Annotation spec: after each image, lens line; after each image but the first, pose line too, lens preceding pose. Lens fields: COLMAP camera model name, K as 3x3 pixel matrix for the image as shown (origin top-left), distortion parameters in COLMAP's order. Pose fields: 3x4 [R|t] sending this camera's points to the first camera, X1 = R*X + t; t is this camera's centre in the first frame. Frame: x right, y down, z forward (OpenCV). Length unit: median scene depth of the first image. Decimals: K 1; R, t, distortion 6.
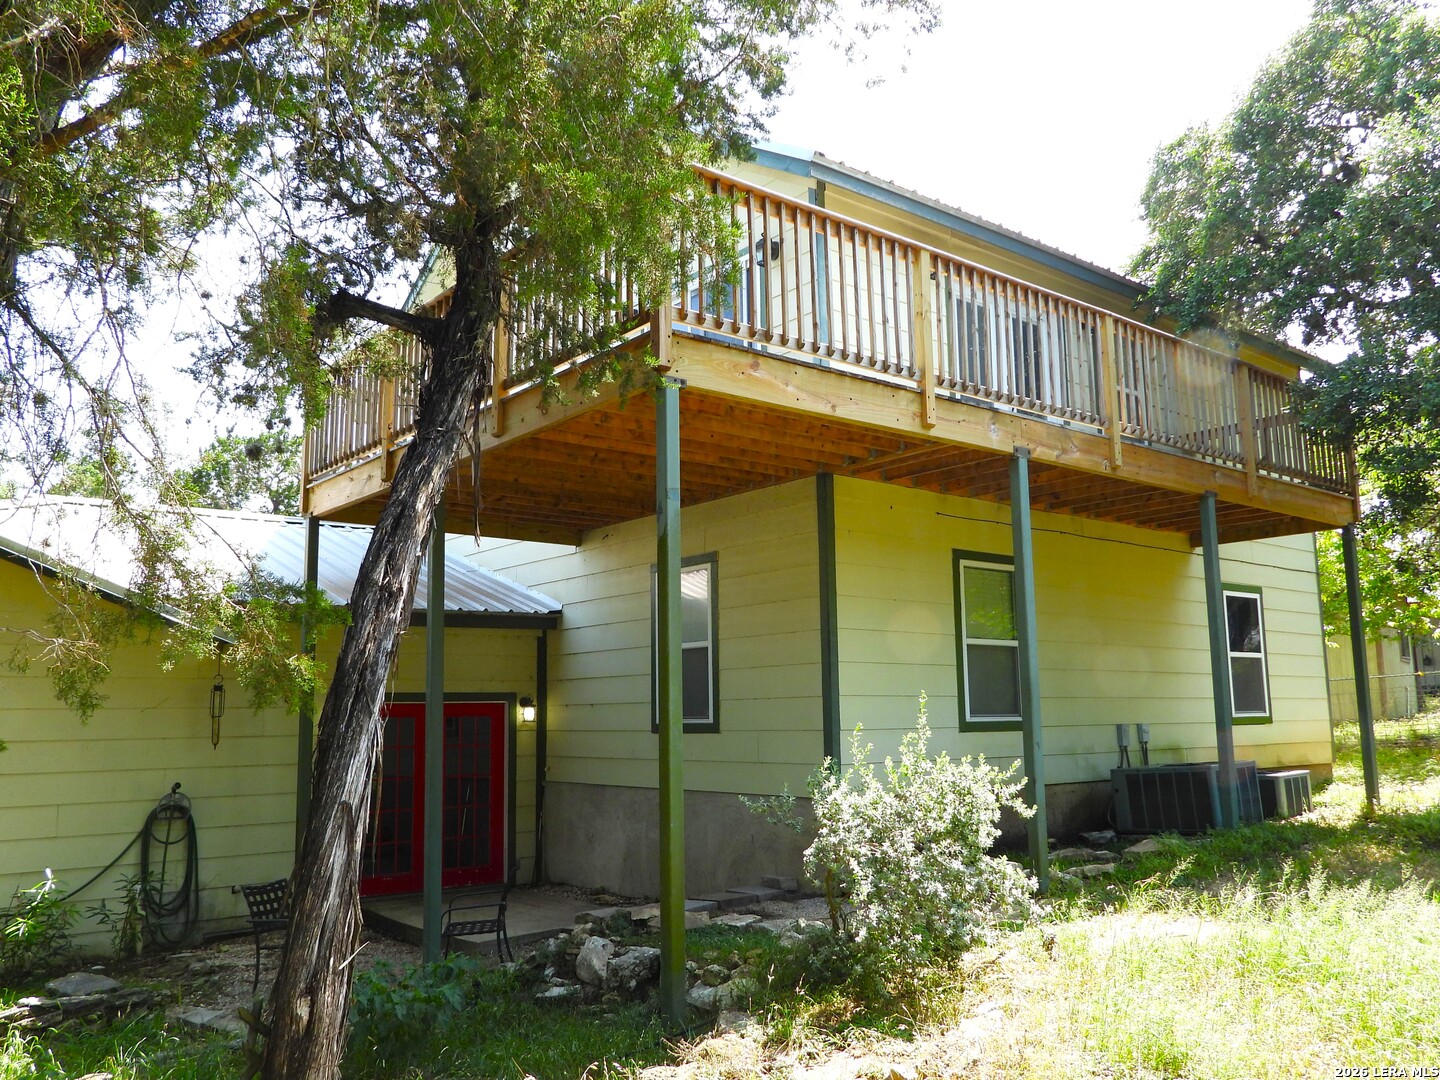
lens RADIAL K [[1179.1, 0, 720.0], [0, 1179.1, 540.0], [0, 0, 1]] dist [-0.002887, 0.001576]
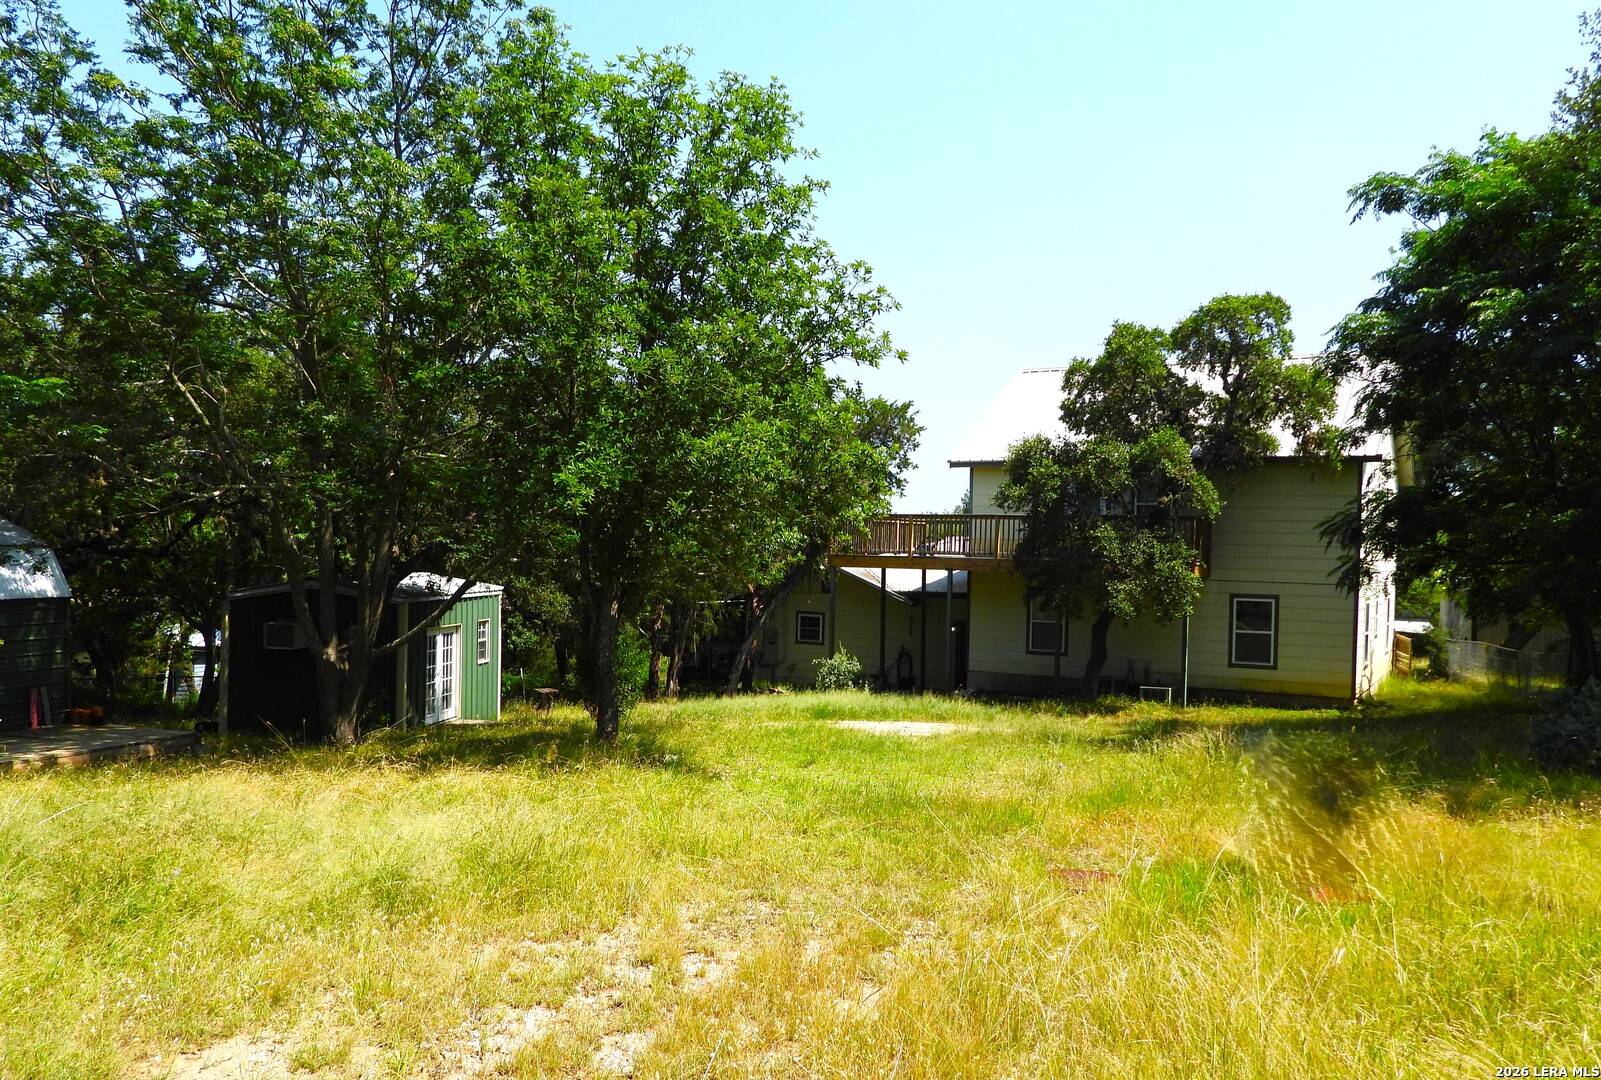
lens RADIAL K [[1248.1, 0, 775.8], [0, 1248.1, 585.5], [0, 0, 1]] dist [-0.000820, -0.001168]
pose [[0.342023, 0.048293, -0.938450, 3.409538], [0.117518, 0.988640, 0.093706, -0.419997], [0.932314, -0.142335, 0.332463, -0.609493]]
